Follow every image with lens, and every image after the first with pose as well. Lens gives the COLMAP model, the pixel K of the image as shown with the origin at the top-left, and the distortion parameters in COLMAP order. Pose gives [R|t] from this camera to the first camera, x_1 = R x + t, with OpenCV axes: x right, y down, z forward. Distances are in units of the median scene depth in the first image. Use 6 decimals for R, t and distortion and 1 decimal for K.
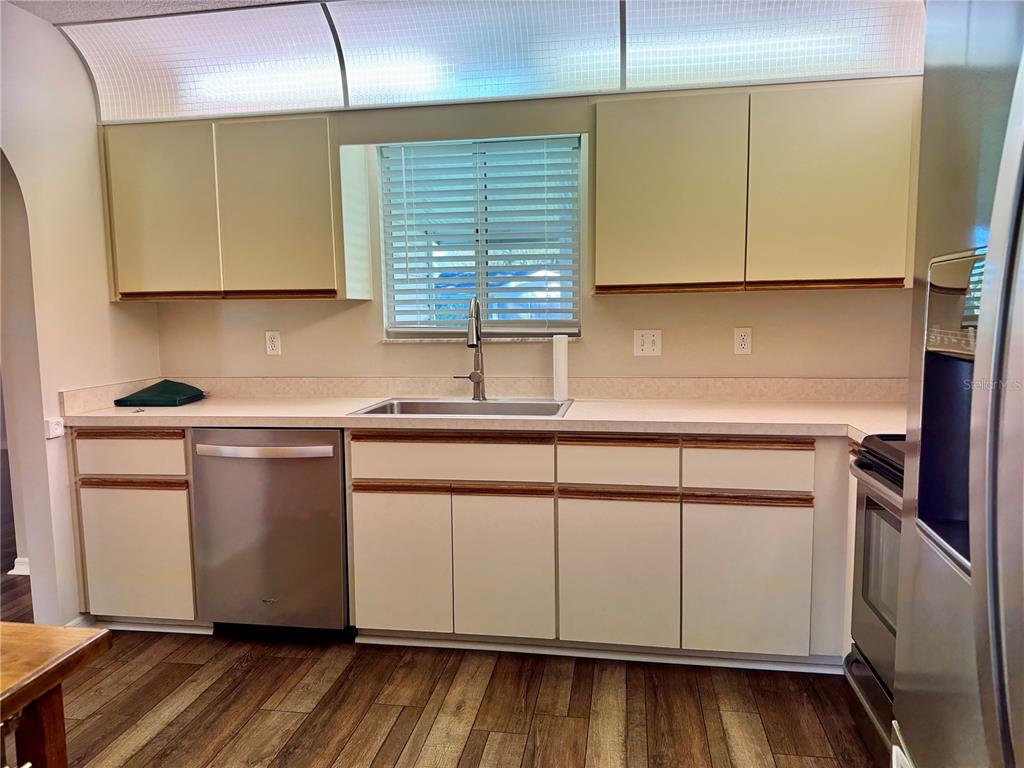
lens RADIAL K [[727.9, 0, 511.5], [0, 727.9, 377.6], [0, 0, 1]] dist [0.177970, -0.193201]
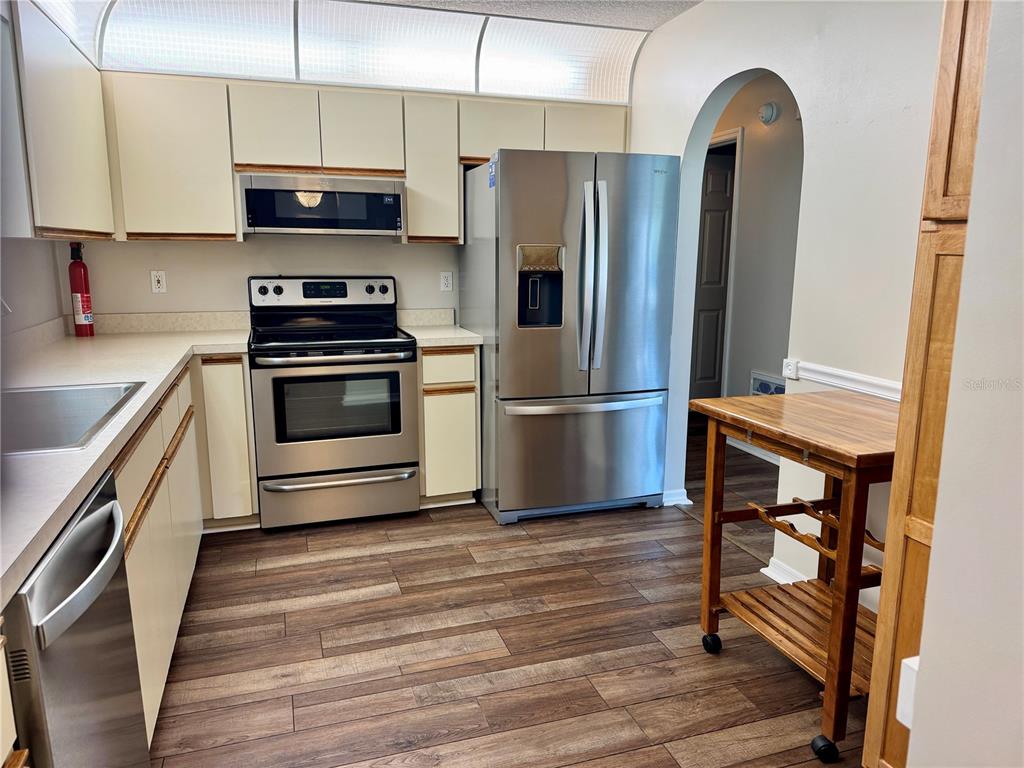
lens RADIAL K [[725.0, 0, 511.4], [0, 725.0, 391.5], [0, 0, 1]] dist [0.111420, -0.188242]
pose [[-0.460133, -0.156294, 0.873985, -0.947469], [0.085752, 0.971958, 0.218962, -0.092878], [-0.883699, 0.175698, -0.433828, 1.064572]]
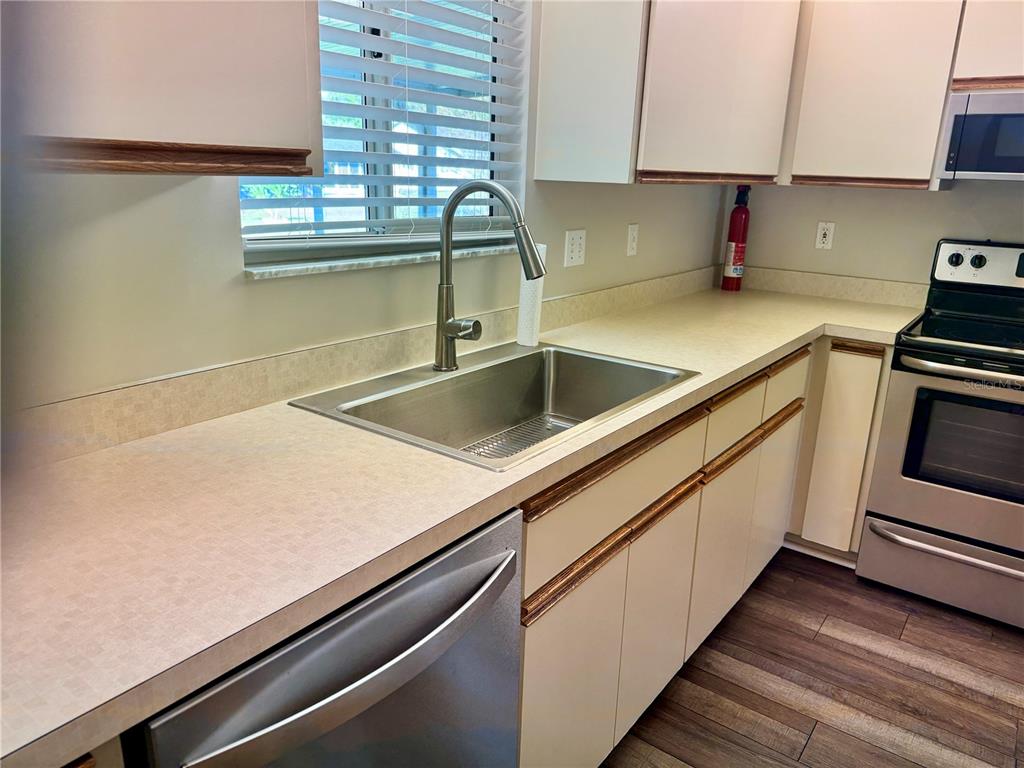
lens RADIAL K [[733.9, 0, 512.0], [0, 733.9, 384.0], [0, 0, 1]] dist [0.047710, -0.051186]
pose [[0.452845, -0.220570, 0.863875, -0.643169], [0.042750, 0.973173, 0.226067, -0.104242], [-0.890564, -0.065443, 0.450125, 0.905756]]
